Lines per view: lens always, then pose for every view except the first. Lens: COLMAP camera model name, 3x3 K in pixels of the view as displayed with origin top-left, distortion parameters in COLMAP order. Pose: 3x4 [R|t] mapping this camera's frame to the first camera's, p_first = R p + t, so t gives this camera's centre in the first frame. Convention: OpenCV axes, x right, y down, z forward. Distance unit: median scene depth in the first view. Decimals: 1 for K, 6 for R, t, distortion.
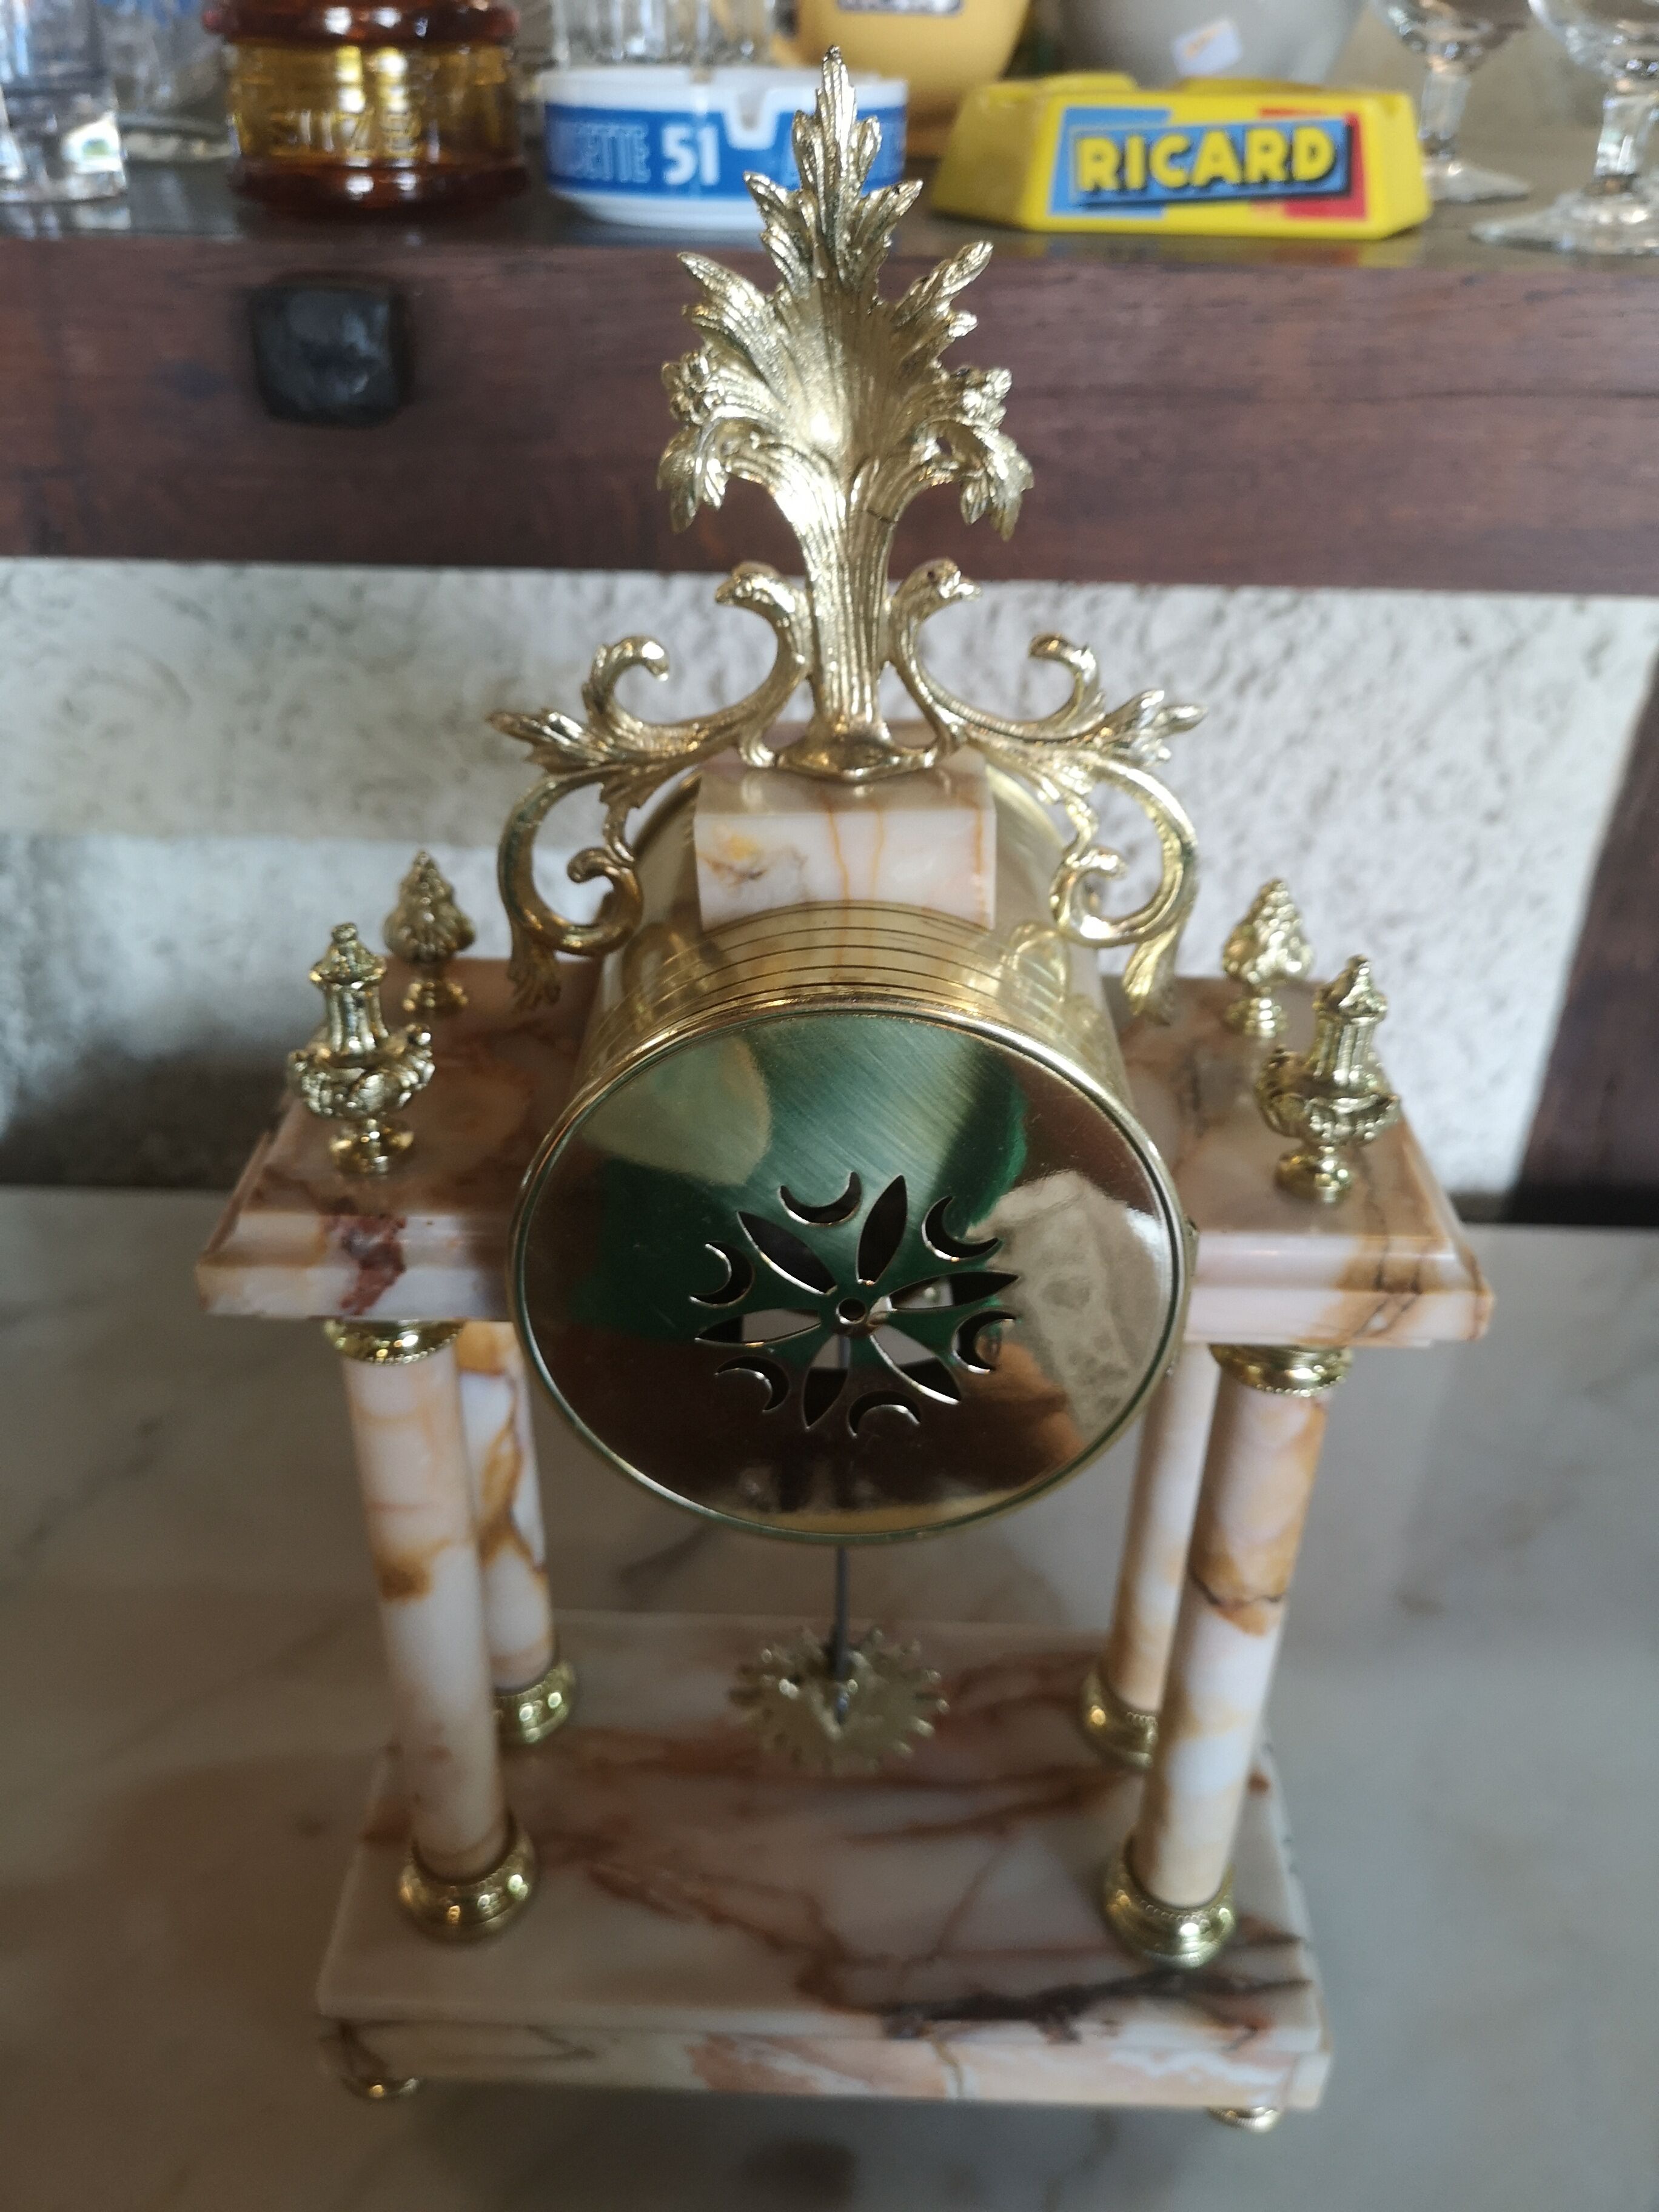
lens RADIAL K [[1735.9, 0, 829.5], [0, 1735.9, 1106.0], [0, 0, 1]] dist [-0.000797, -0.003169]
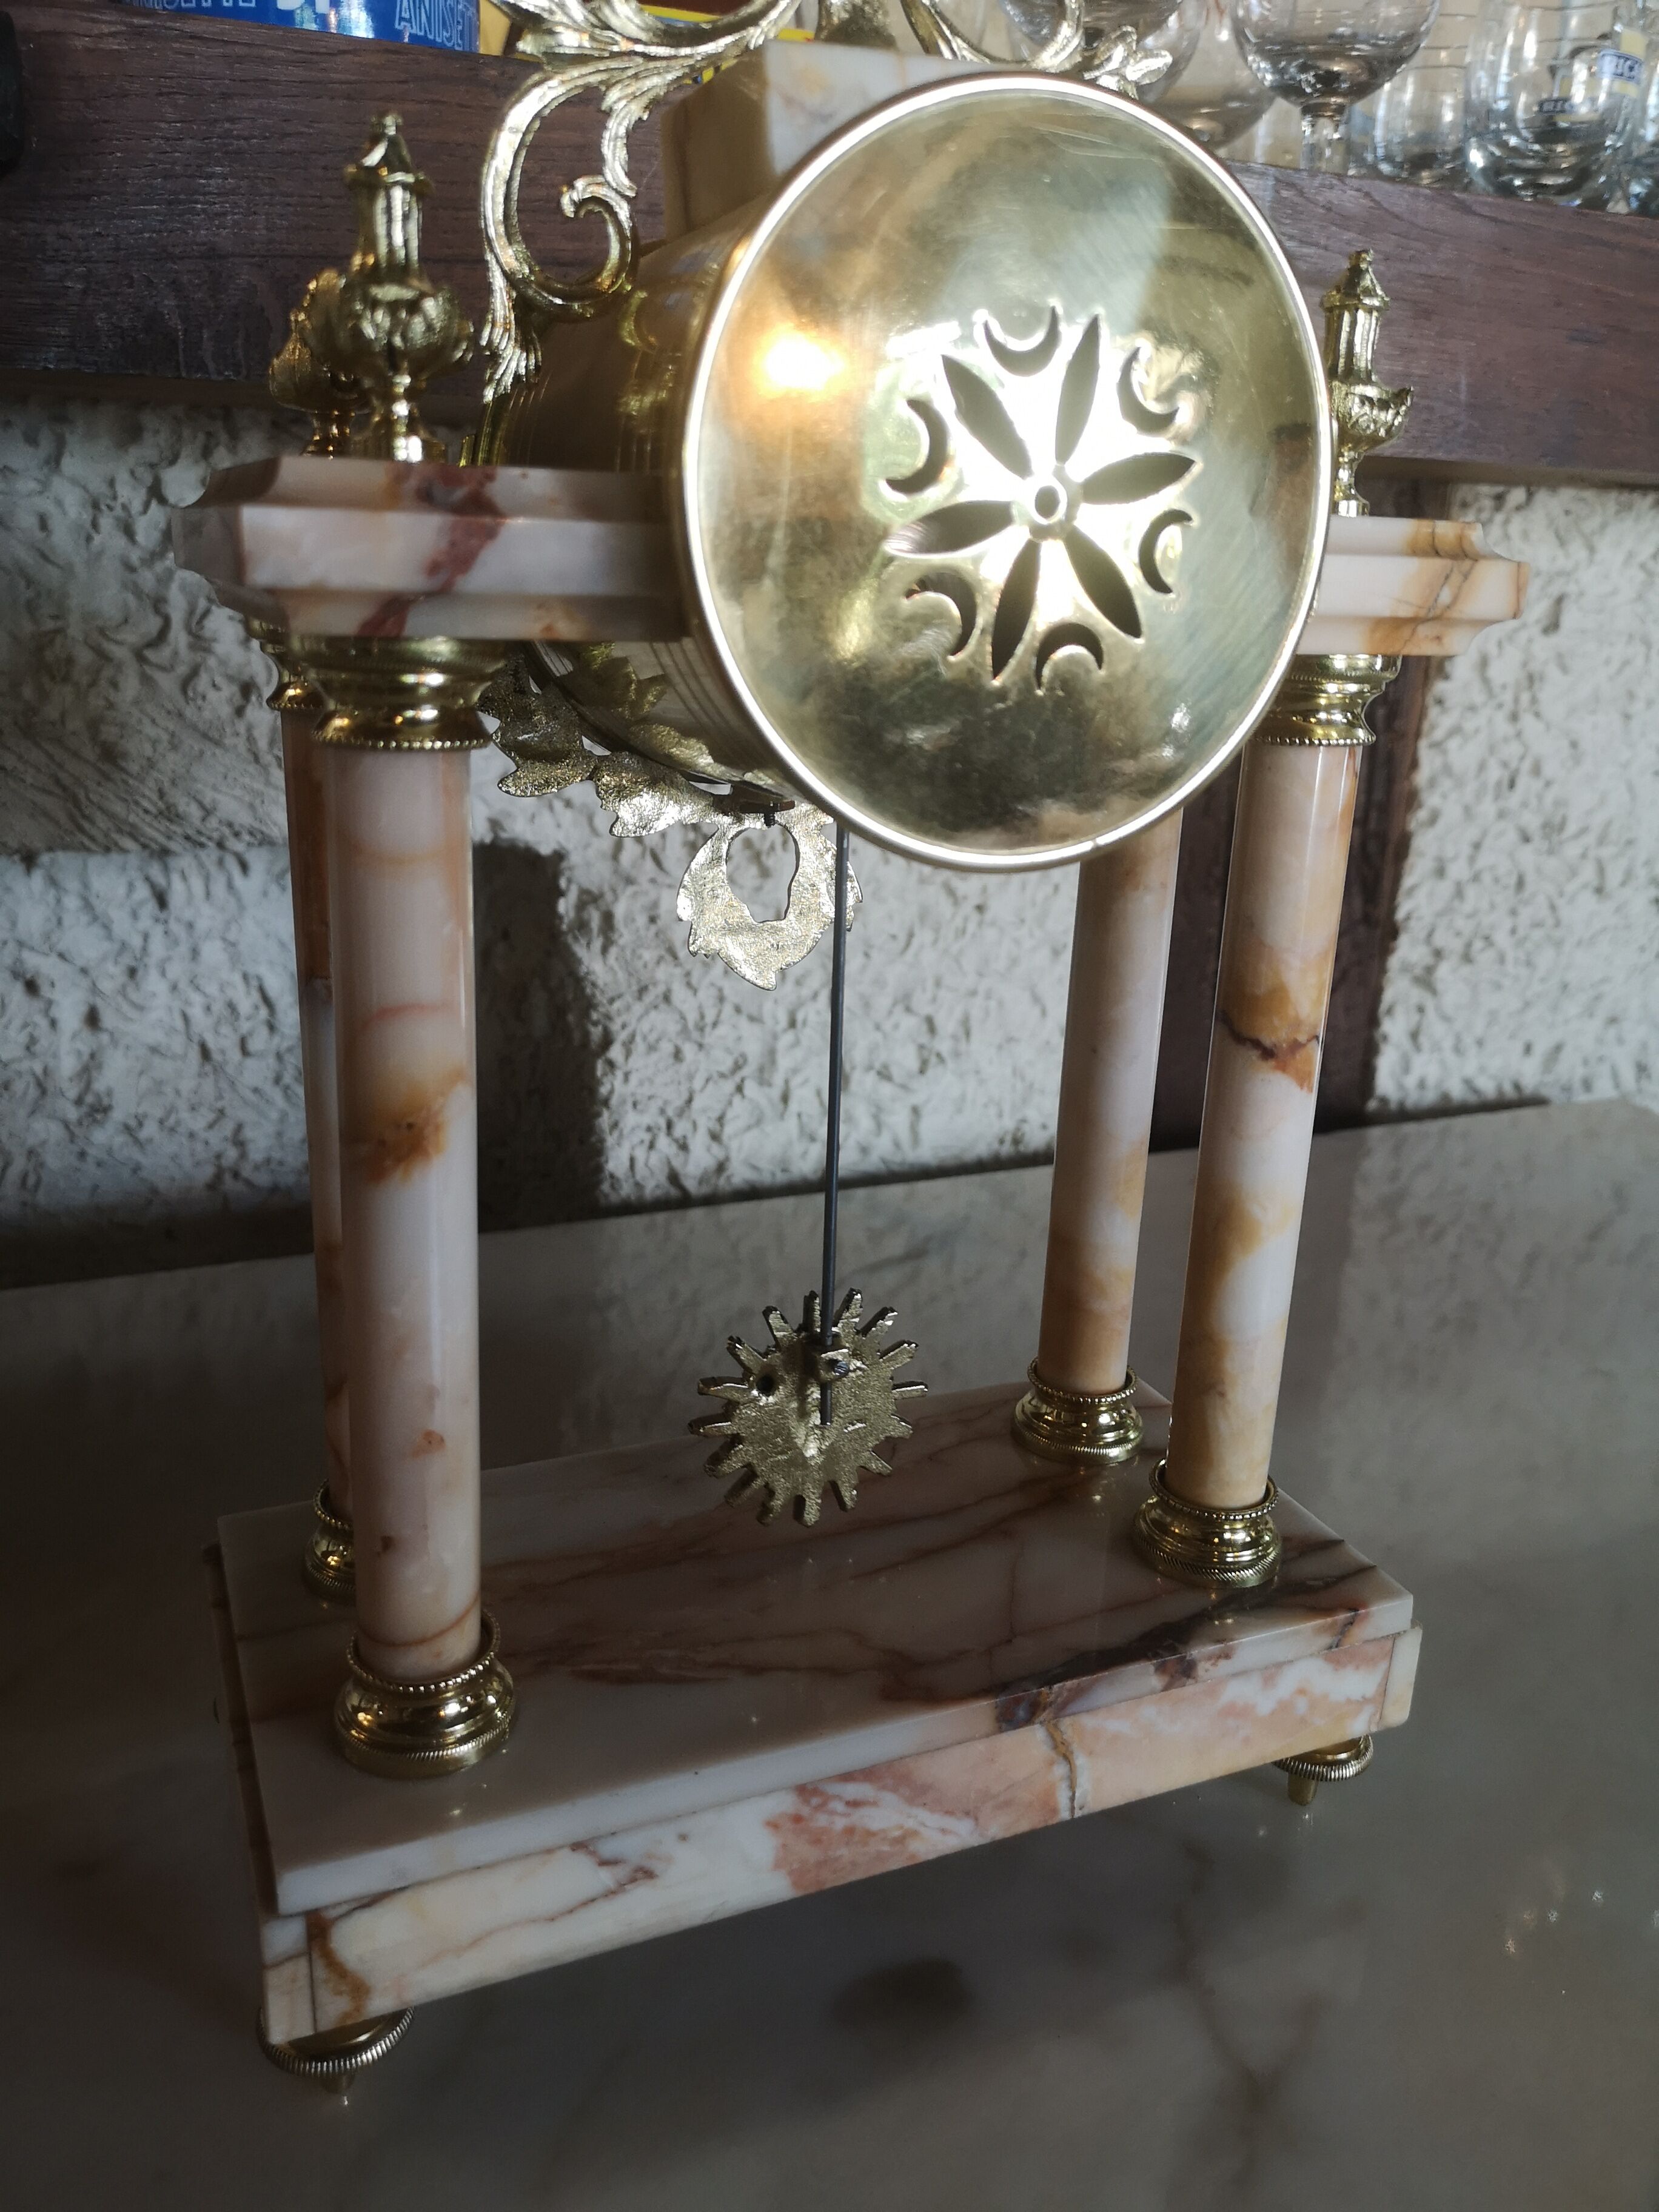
lens RADIAL K [[1709.9, 0, 829.5], [0, 1709.9, 1106.0], [0, 0, 1]] dist [0.012666, 0.000845]
pose [[0.910264, -0.113215, 0.398248, -0.250112], [0.204367, 0.959403, -0.194373, 0.296482], [-0.360074, 0.258319, 0.896447, 0.166419]]
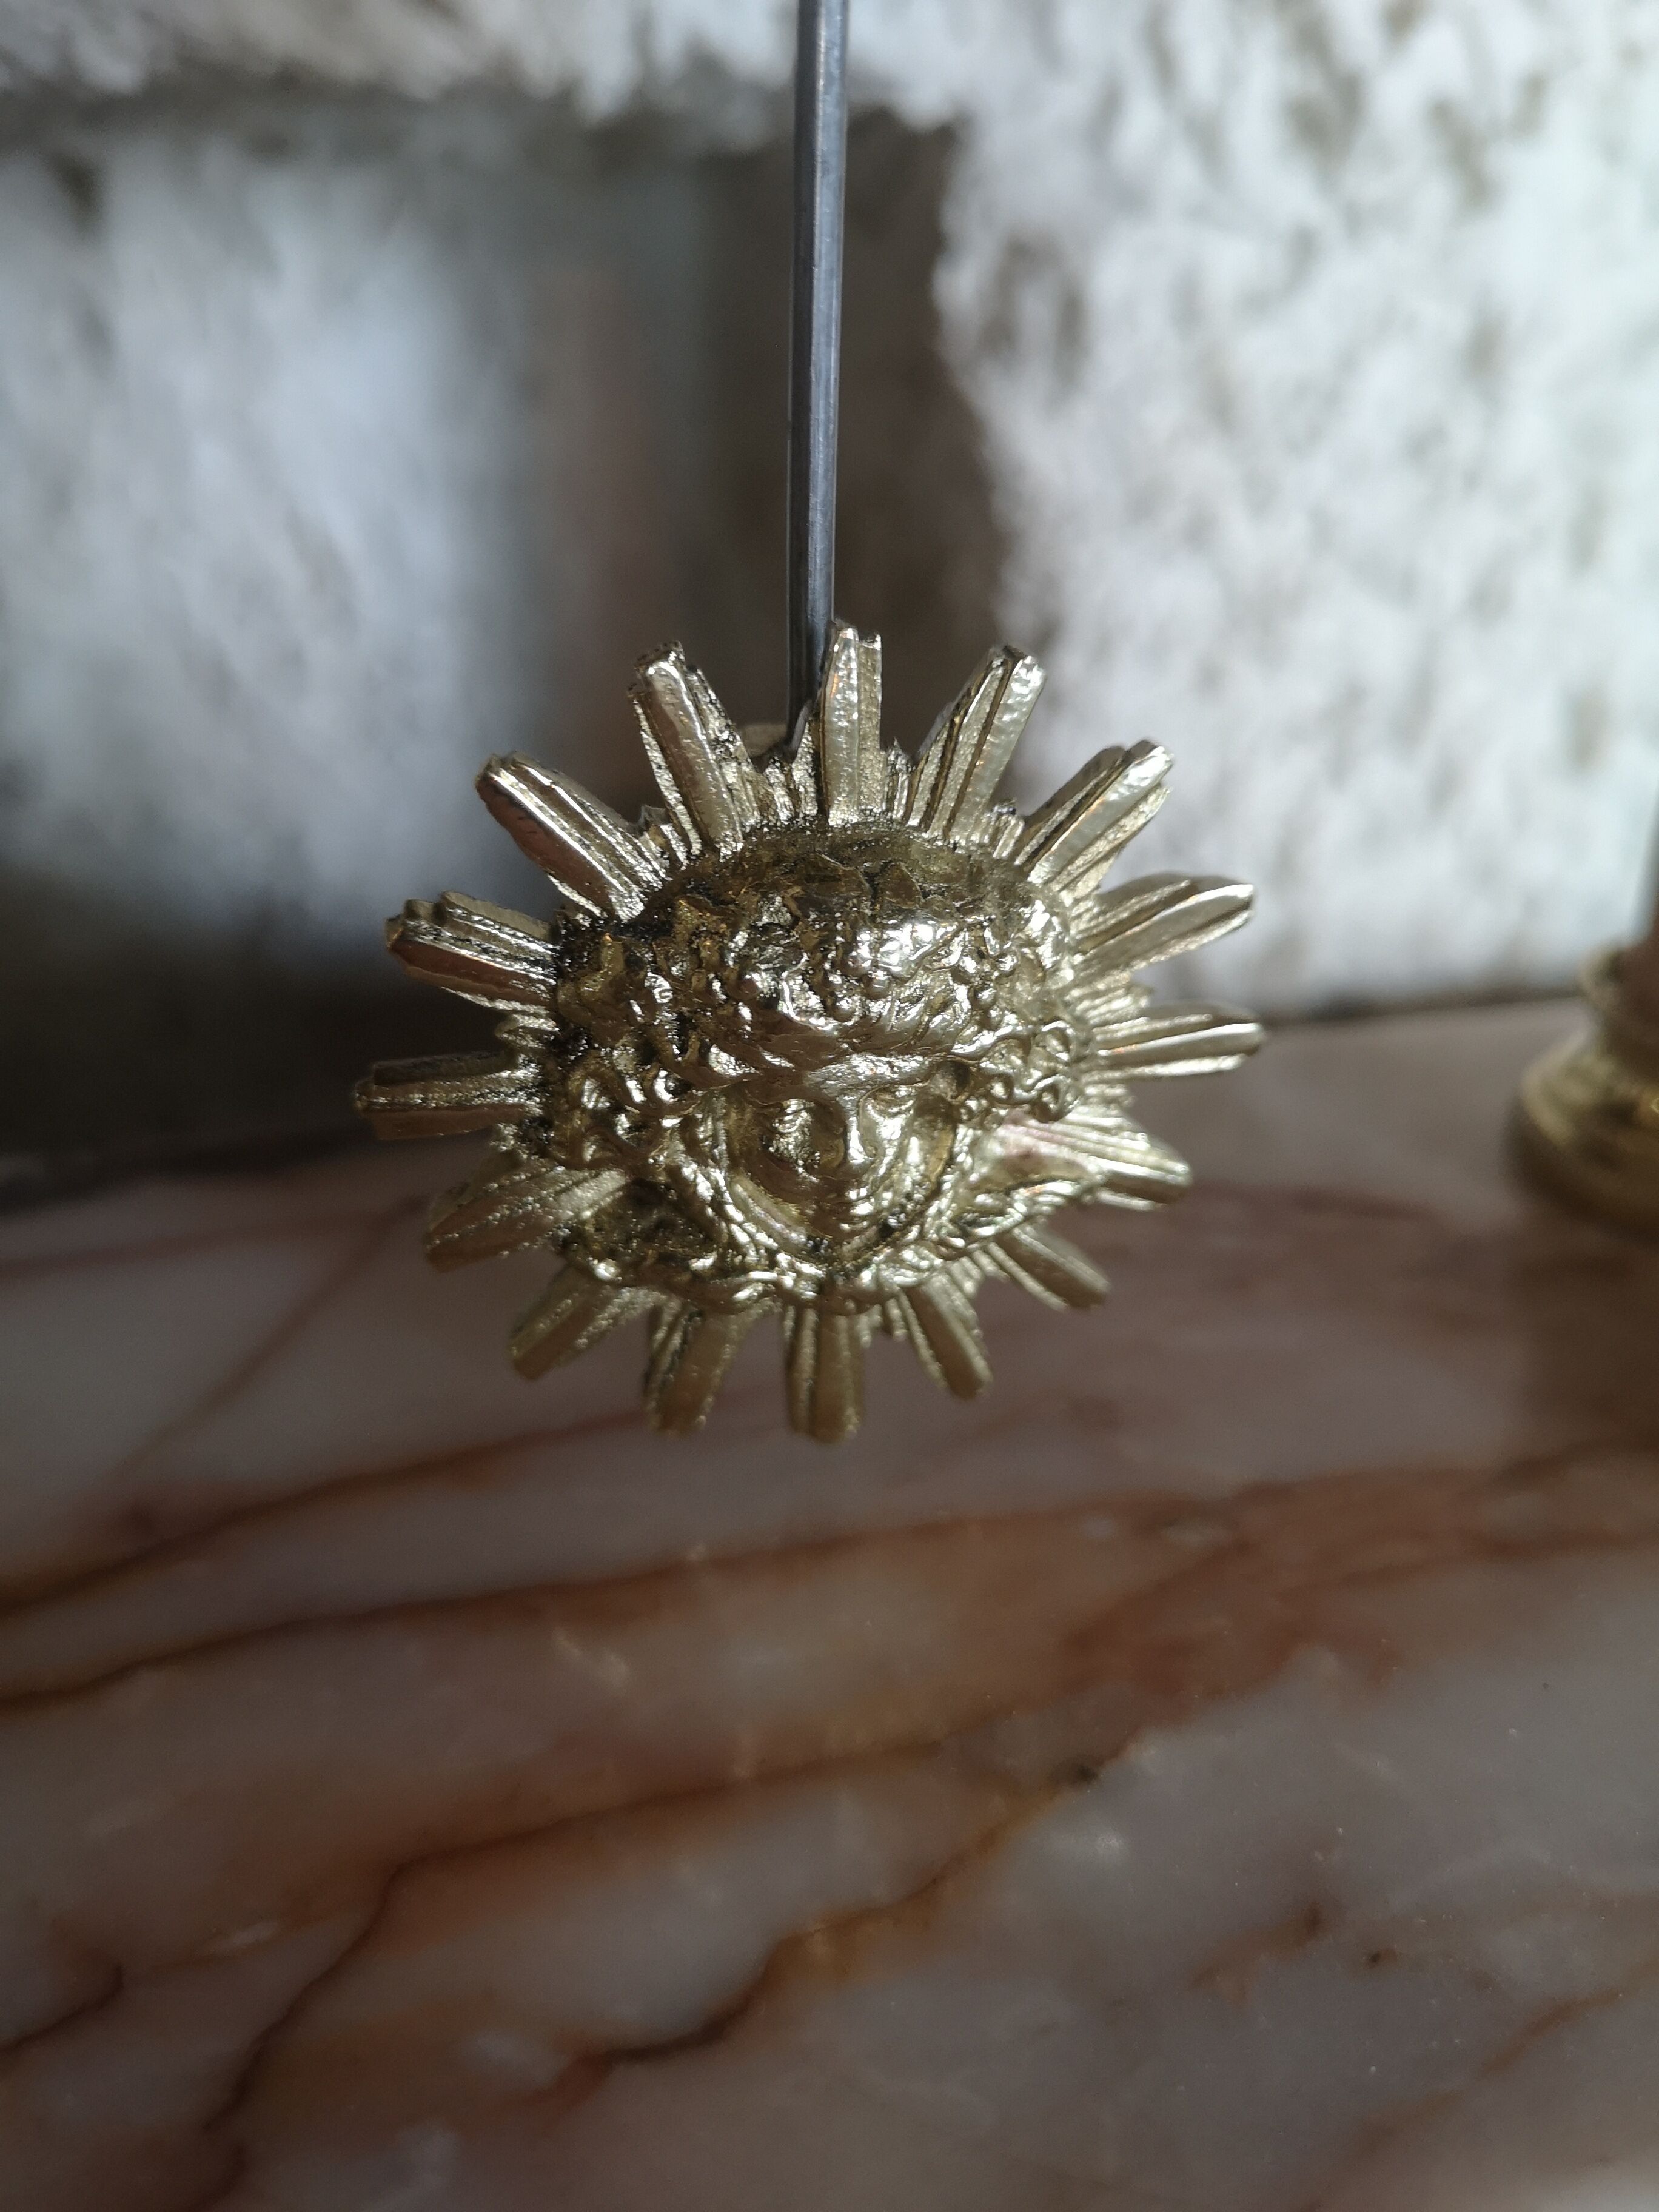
lens RADIAL K [[1741.3, 0, 829.5], [0, 1741.3, 1106.0], [0, 0, 1]] dist [-0.004090, -0.022576]
pose [[0.961174, -0.121975, 0.247521, -0.097100], [0.142917, 0.987367, -0.068413, 0.132737], [-0.236050, 0.101132, 0.966464, 0.898643]]
